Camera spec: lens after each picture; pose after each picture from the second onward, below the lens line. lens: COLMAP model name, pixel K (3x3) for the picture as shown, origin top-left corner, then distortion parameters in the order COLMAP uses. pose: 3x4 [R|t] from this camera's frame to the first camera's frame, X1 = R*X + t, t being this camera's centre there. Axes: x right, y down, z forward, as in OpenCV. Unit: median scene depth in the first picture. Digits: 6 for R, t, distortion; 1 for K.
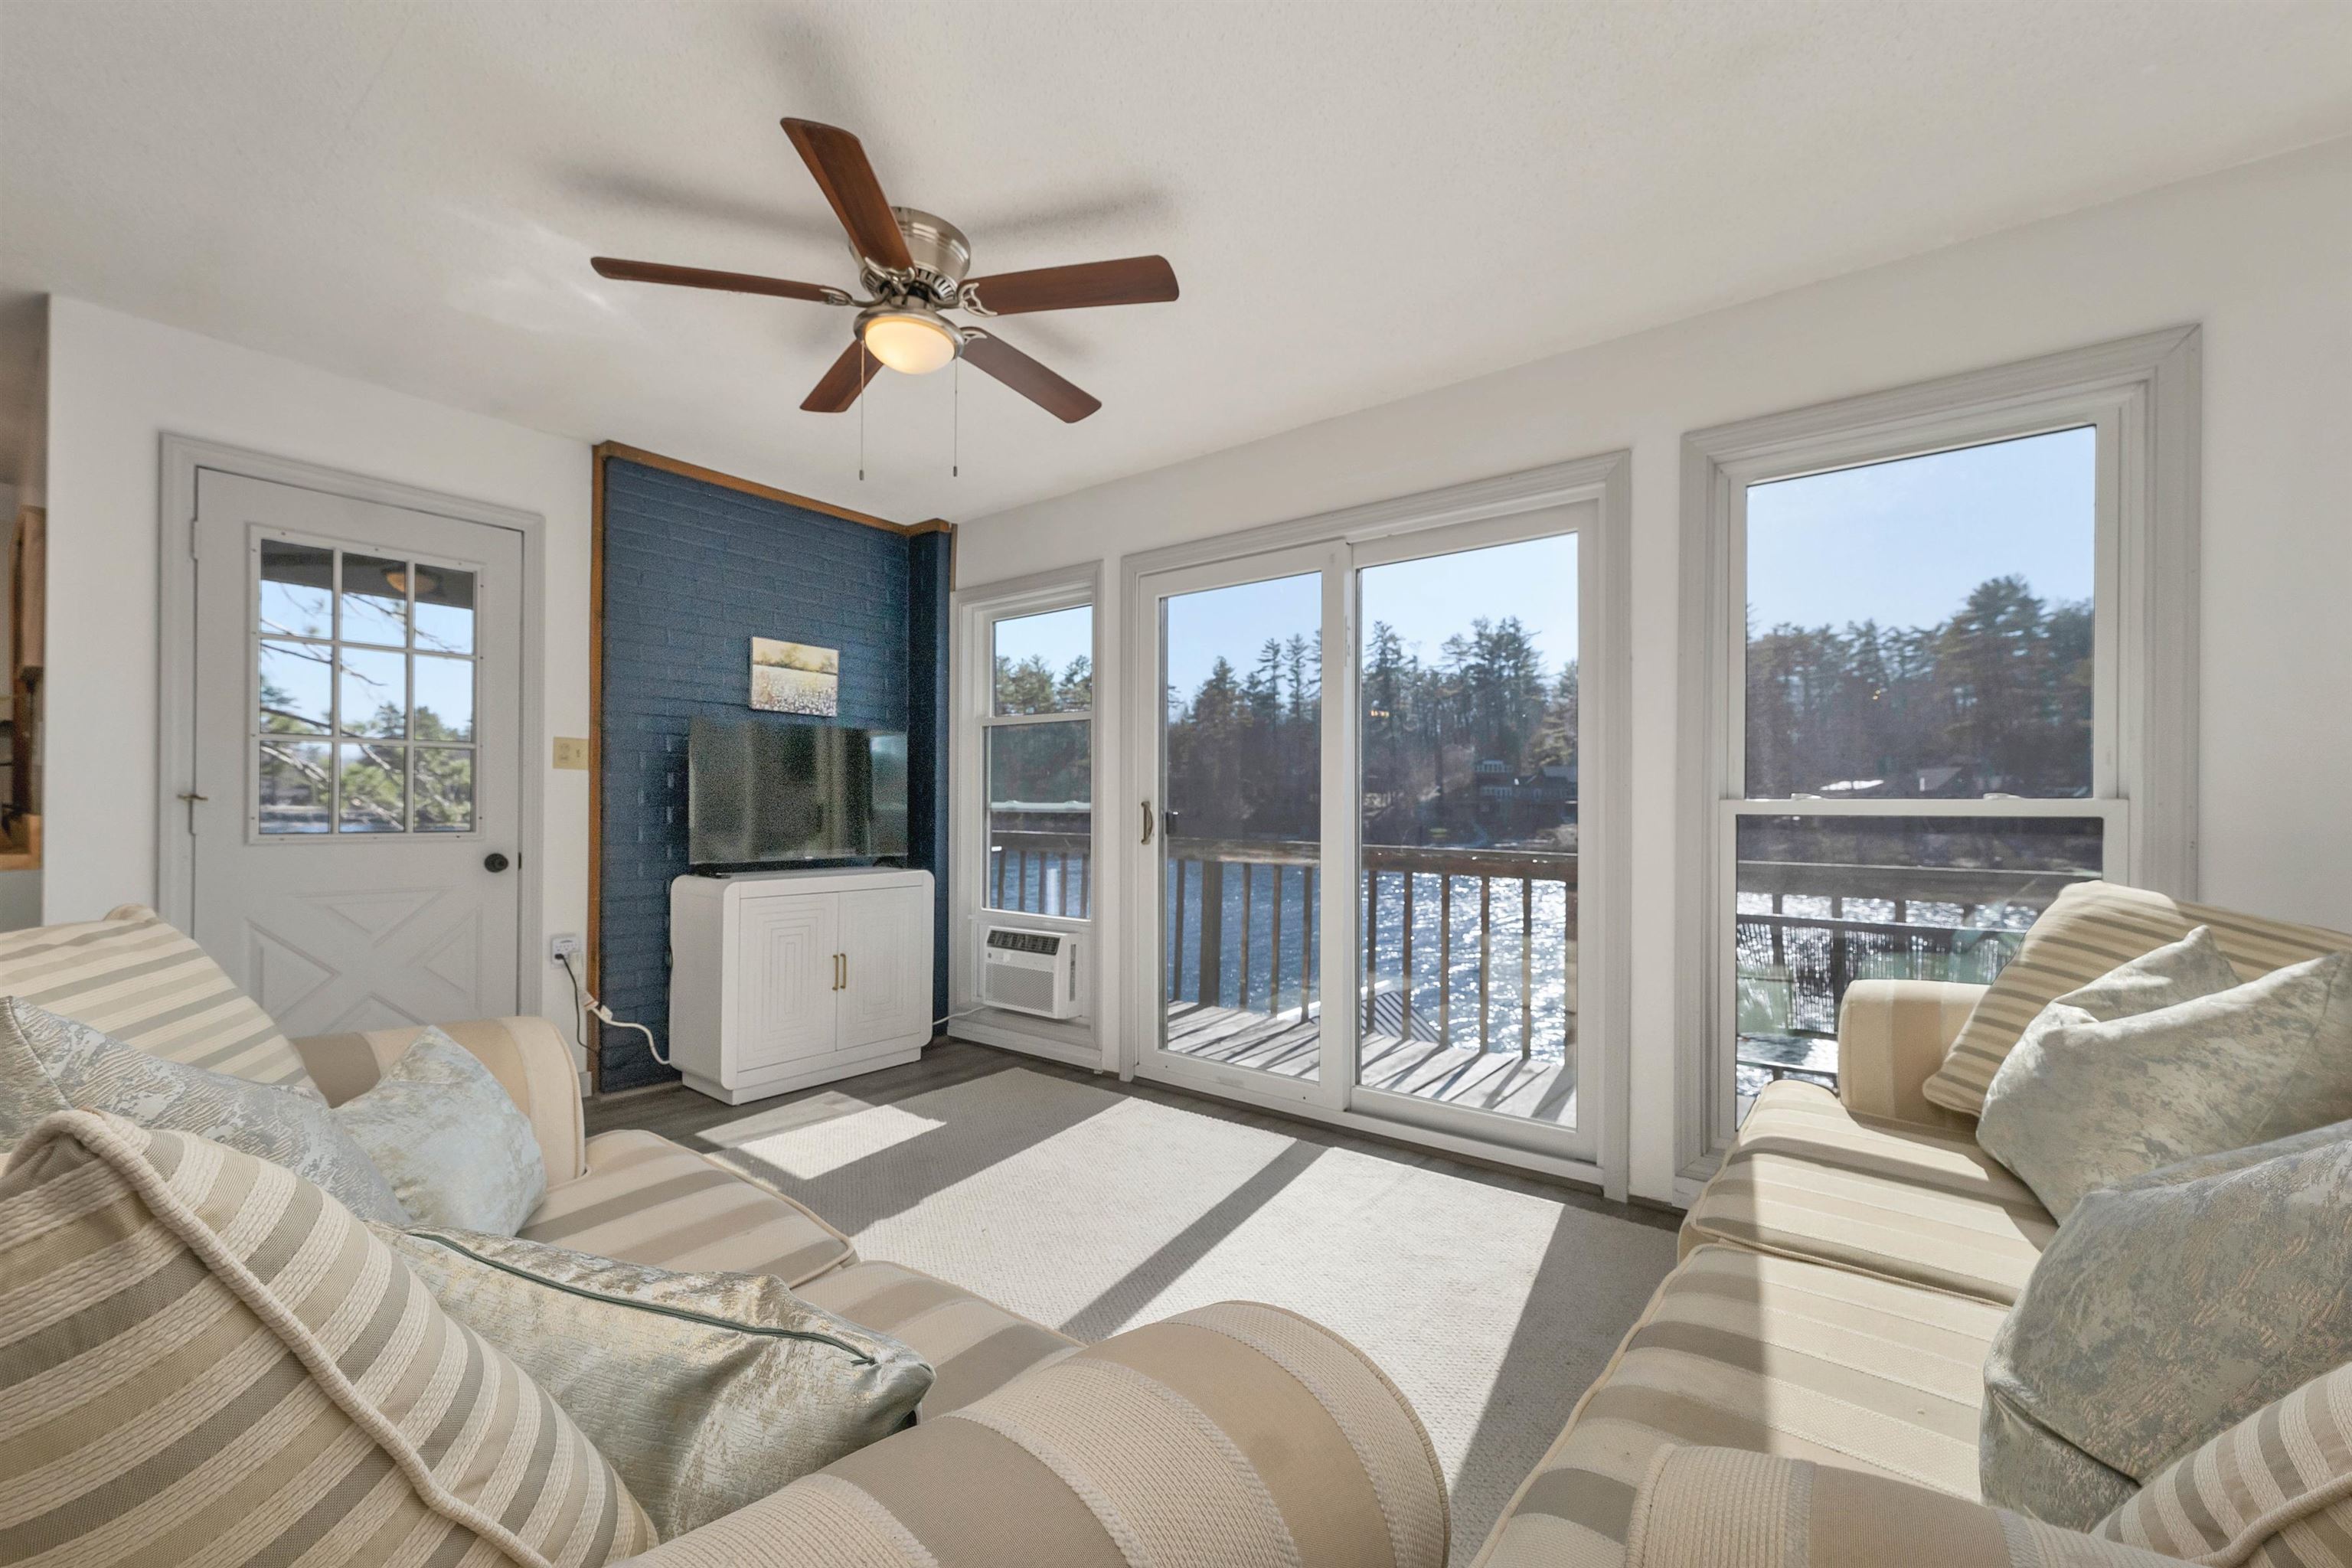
lens RADIAL K [[961.1, 0, 1173.7], [0, 961.1, 802.9], [0, 0, 1]] dist [0.000399, 0.000052]
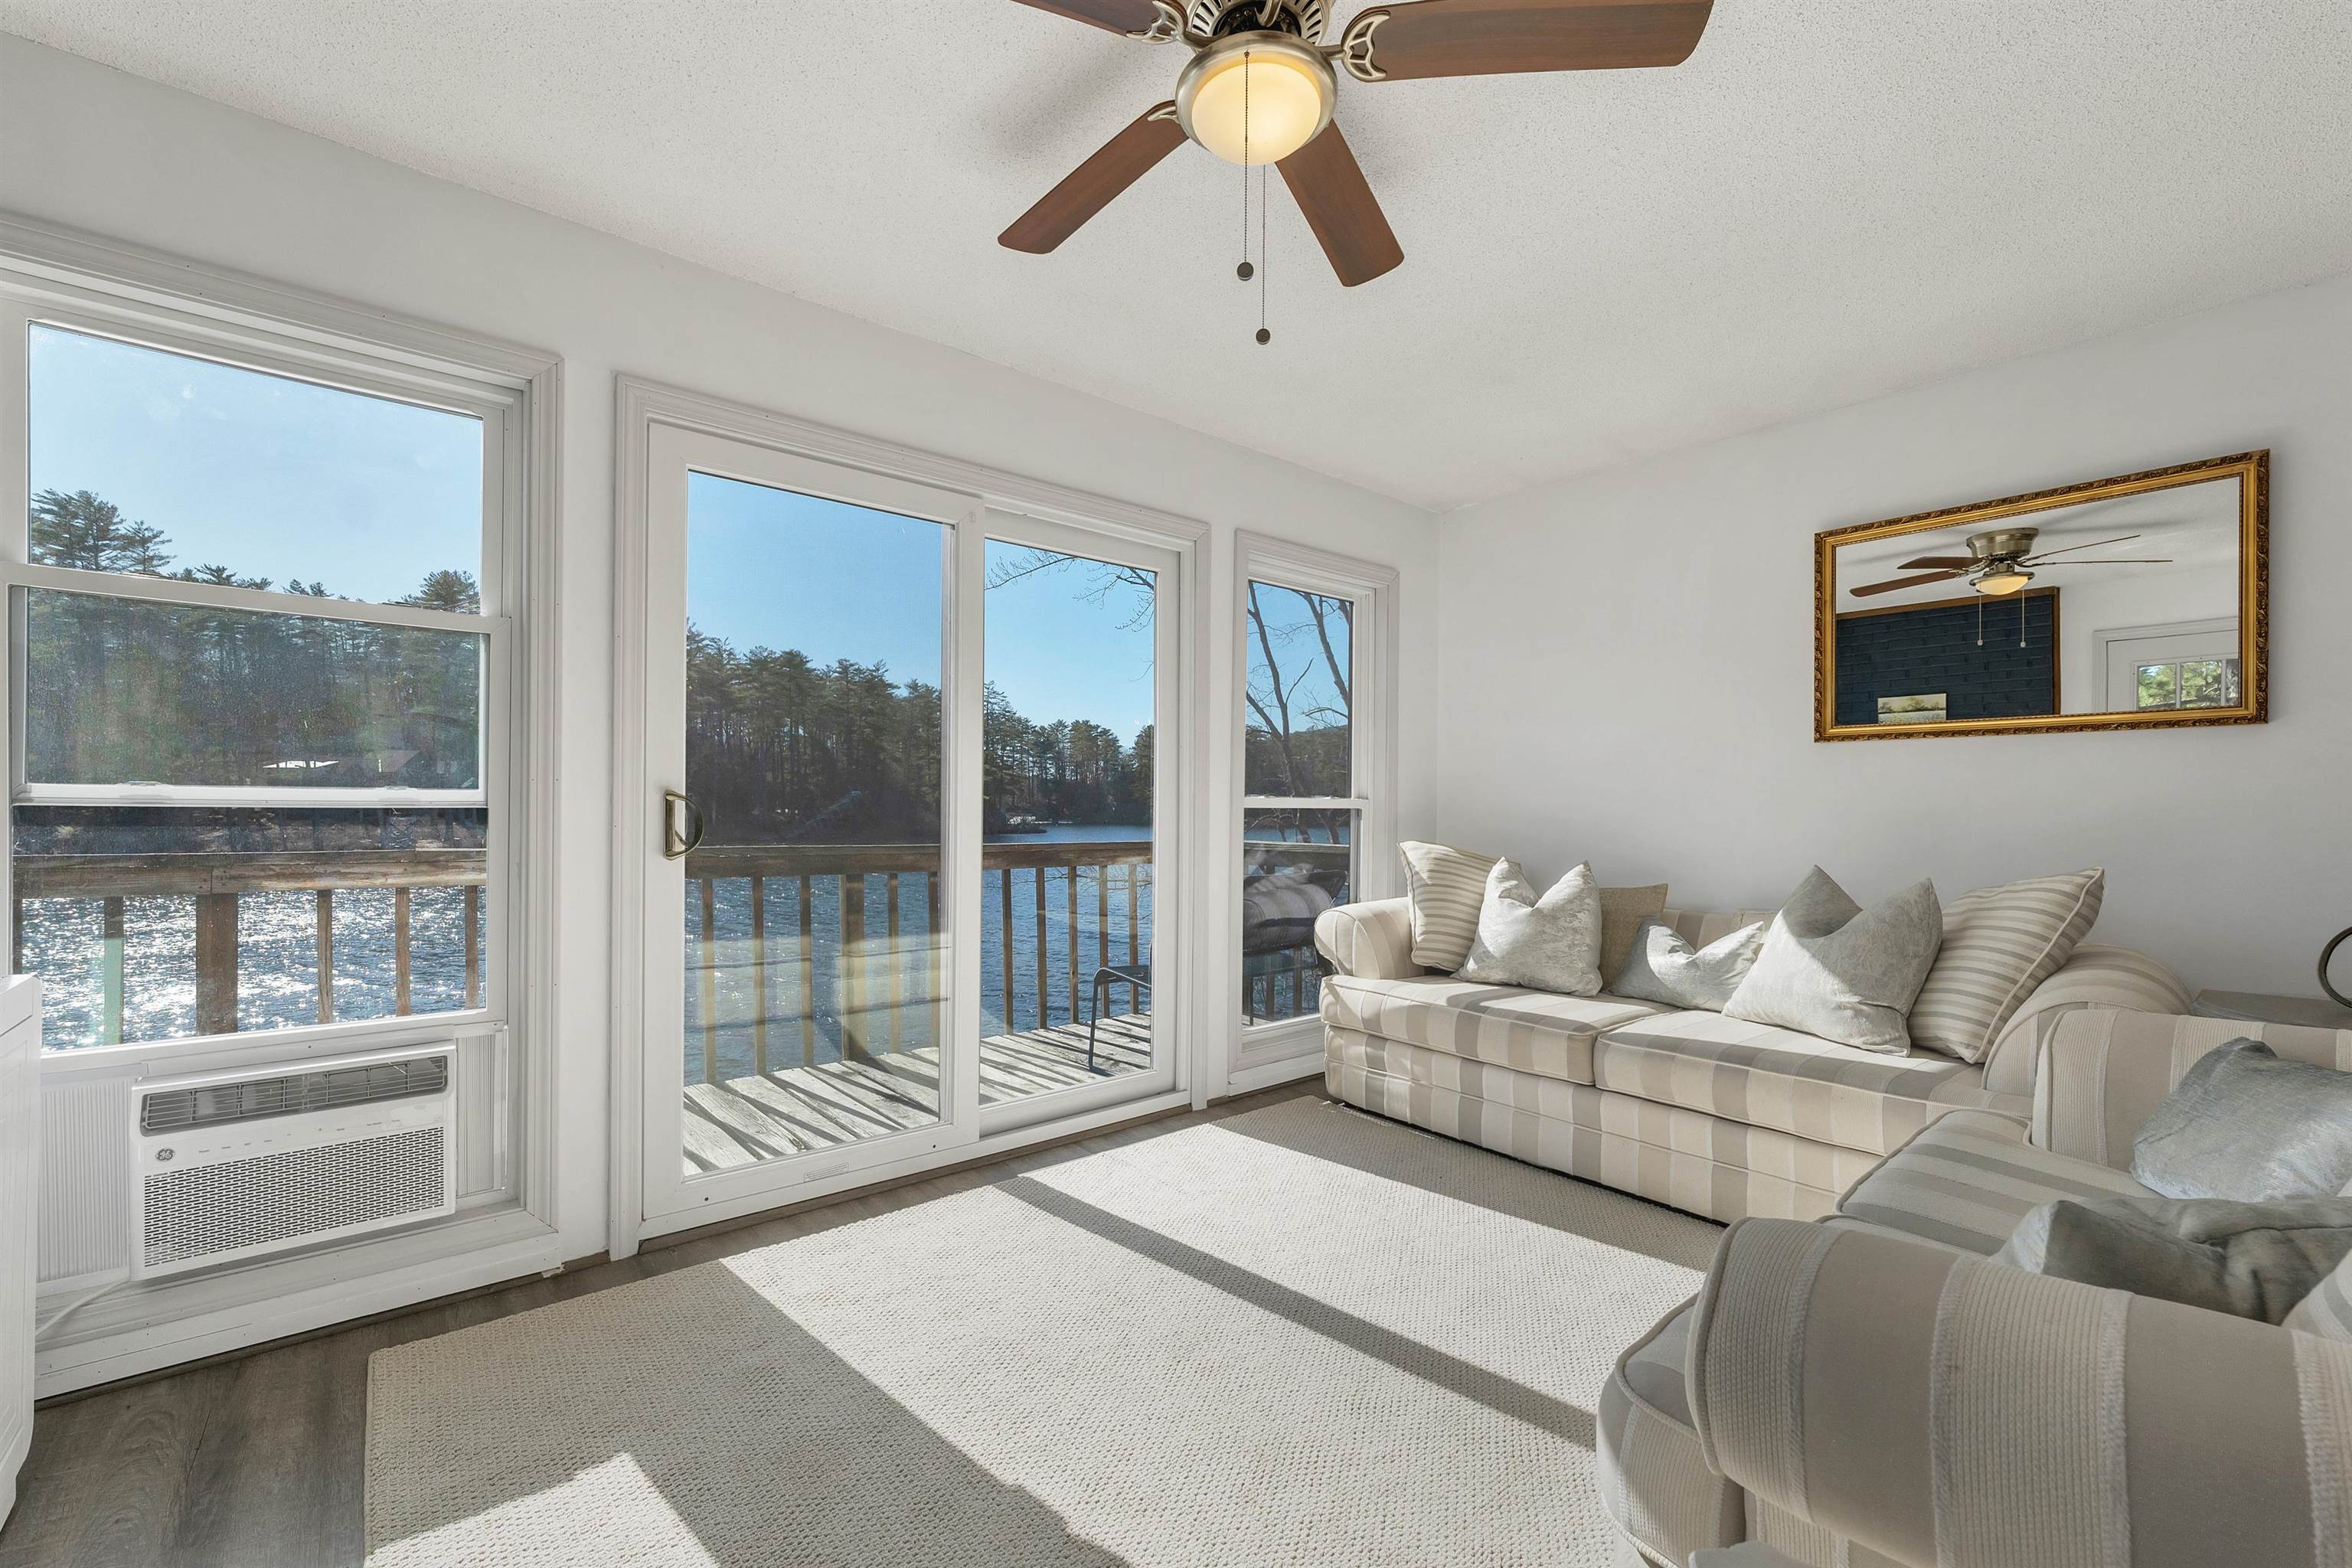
lens RADIAL K [[961.1, 0, 1173.7], [0, 961.1, 802.9], [0, 0, 1]] dist [0.000399, 0.000052]
pose [[0.202008, -0.002463, 0.979381, -0.658911], [-0.015390, 0.999865, 0.005689, -0.001923], [-0.979263, -0.016222, 0.201943, 0.641946]]
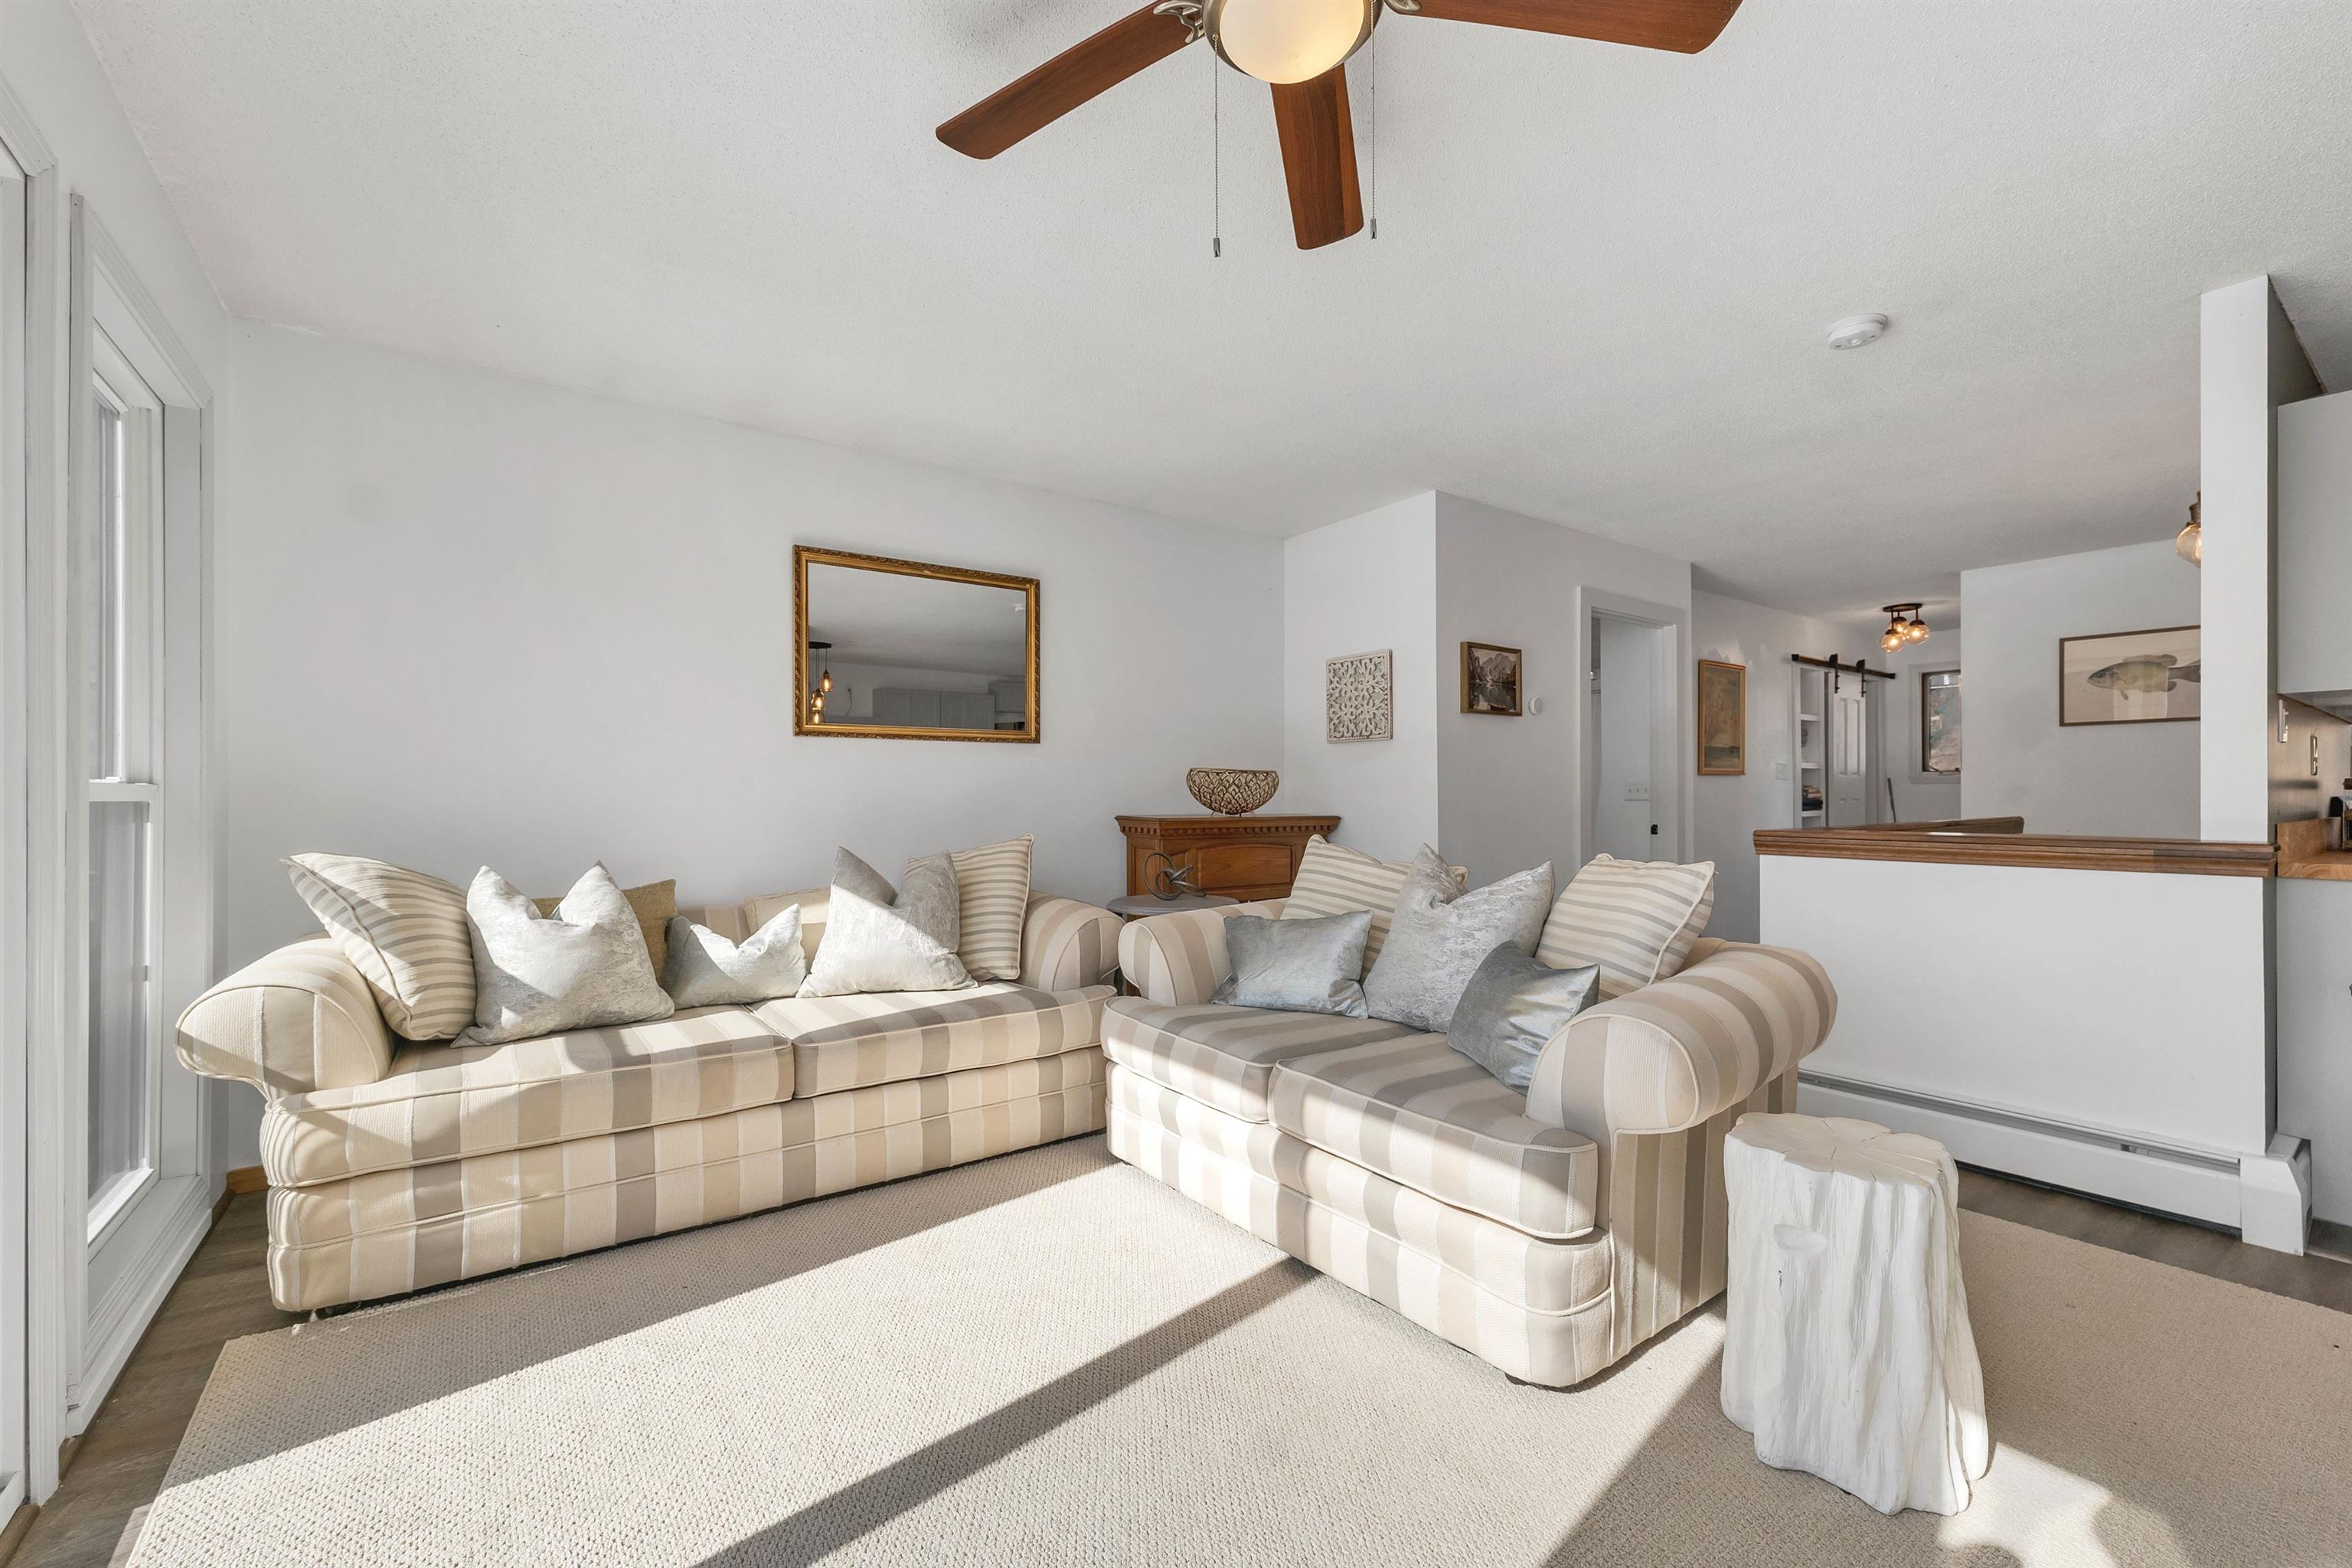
lens RADIAL K [[961.1, 0, 1173.7], [0, 961.1, 802.9], [0, 0, 1]] dist [0.000399, 0.000052]
pose [[-0.963056, -0.005762, 0.269238, -0.257817], [-0.007159, 0.999966, -0.004208, 0.008034], [-0.269204, -0.005980, -0.963065, 1.118921]]
